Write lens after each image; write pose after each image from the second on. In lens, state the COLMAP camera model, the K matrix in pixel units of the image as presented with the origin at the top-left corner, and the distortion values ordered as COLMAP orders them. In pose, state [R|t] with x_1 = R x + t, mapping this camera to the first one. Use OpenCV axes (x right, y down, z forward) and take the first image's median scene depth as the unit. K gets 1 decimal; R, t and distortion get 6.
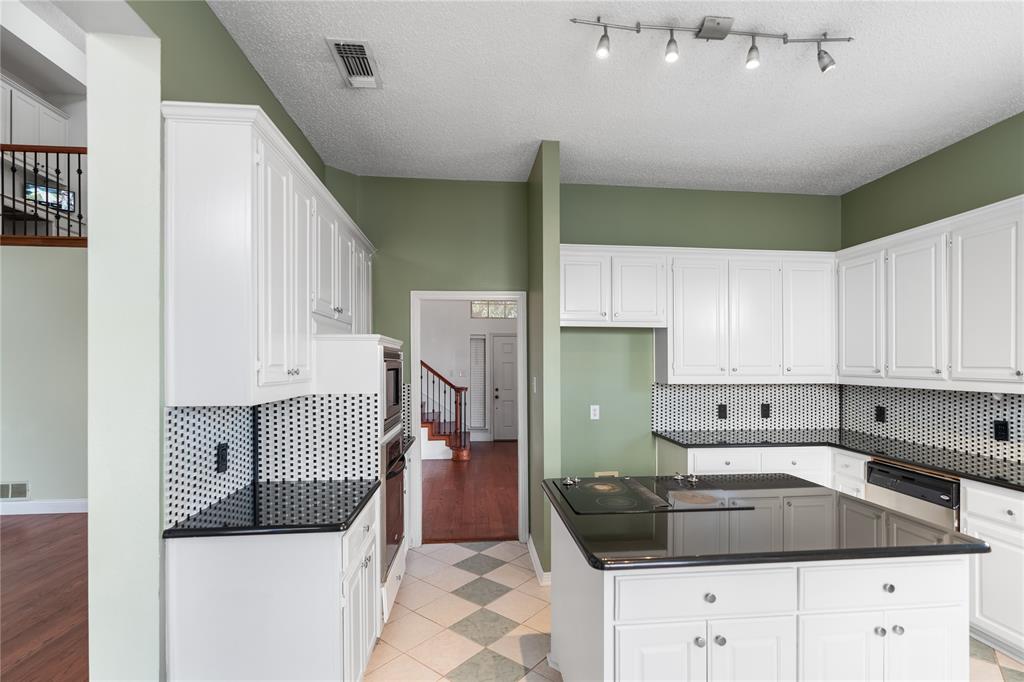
lens RADIAL K [[485.5, 0, 515.3], [0, 485.5, 361.5], [0, 0, 1]] dist [0.000319, 0.000280]
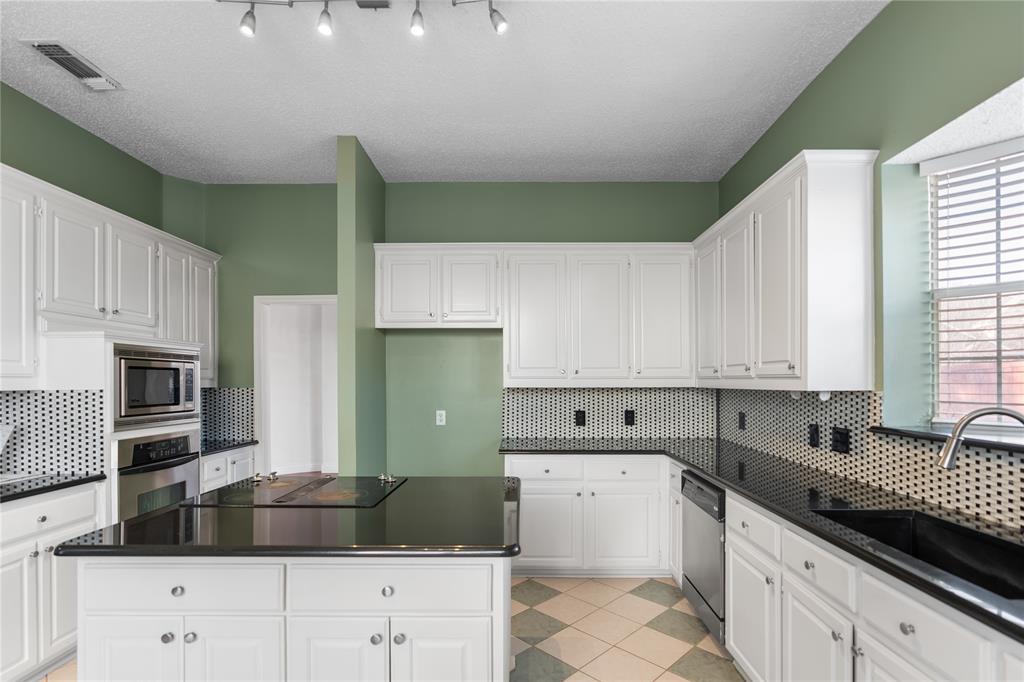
lens RADIAL K [[487.8, 0, 568.5], [0, 487.8, 384.5], [0, 0, 1]] dist [-0.003130, 0.000390]
pose [[0.993573, -0.003702, -0.113135, 0.538505], [0.003911, 0.999991, 0.001625, 0.038709], [0.113128, -0.002057, 0.993578, 0.067089]]
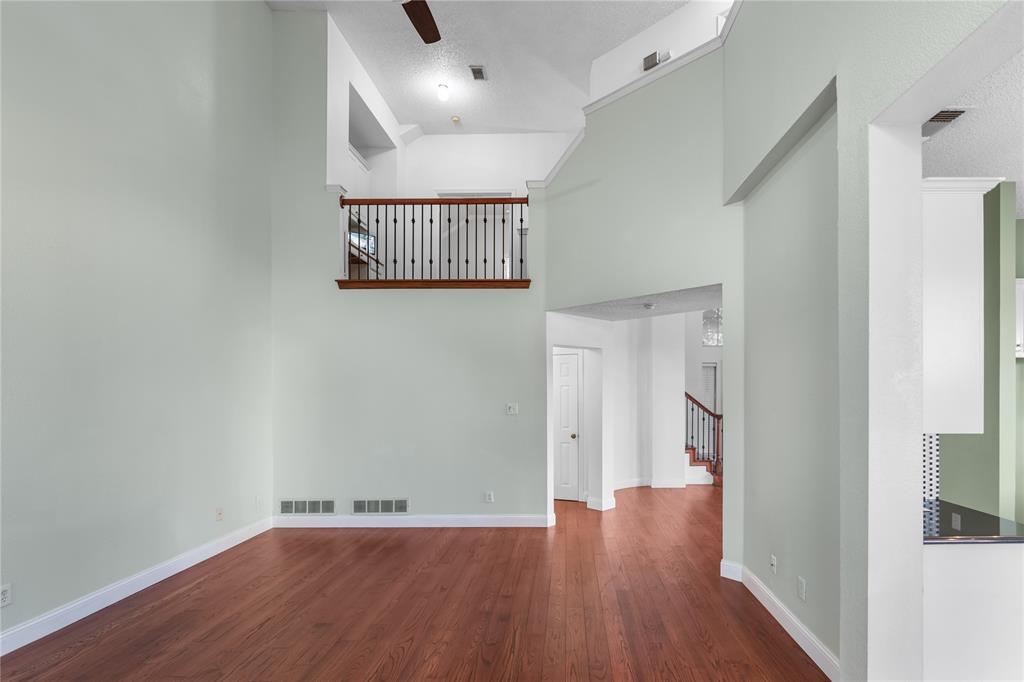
lens RADIAL K [[487.8, 0, 568.5], [0, 487.8, 384.5], [0, 0, 1]] dist [-0.003130, 0.000390]
pose [[0.995838, -0.003574, -0.091065, -0.683572], [0.002906, 0.999968, -0.007466, -0.008055], [0.091089, 0.007170, 0.995817, -0.116703]]
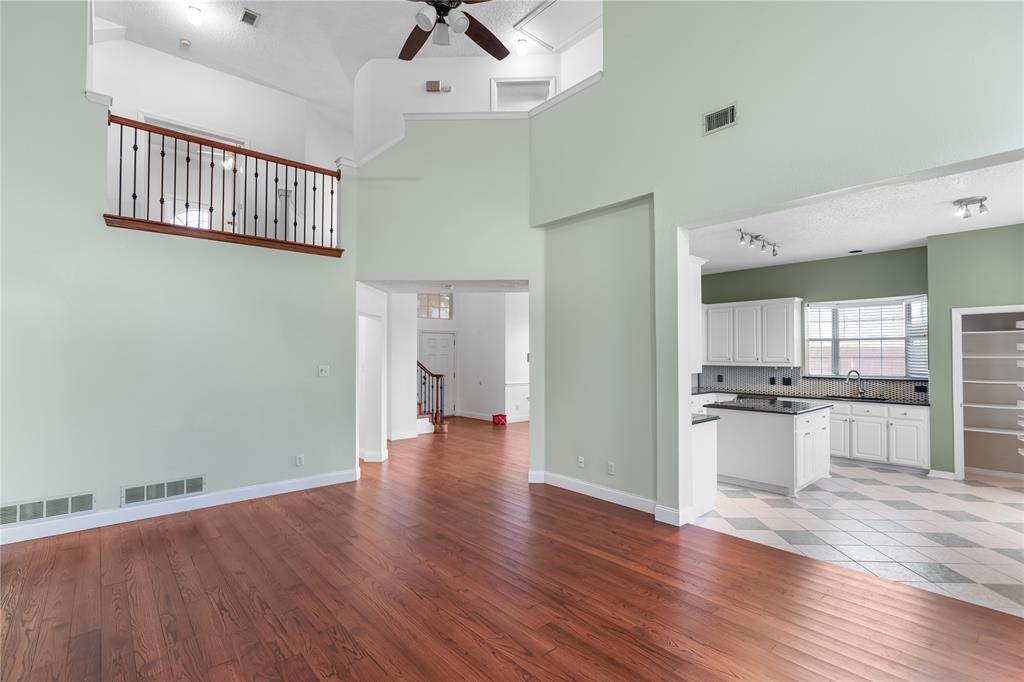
lens RADIAL K [[467.7, 0, 512.0], [0, 467.7, 341.0], [0, 0, 1]] dist [-0.002195, 0.000264]
pose [[0.809080, 0.017461, 0.587439, -1.367432], [-0.001491, 0.999616, -0.027659, -0.001867], [-0.587697, 0.021502, 0.808796, -0.194770]]
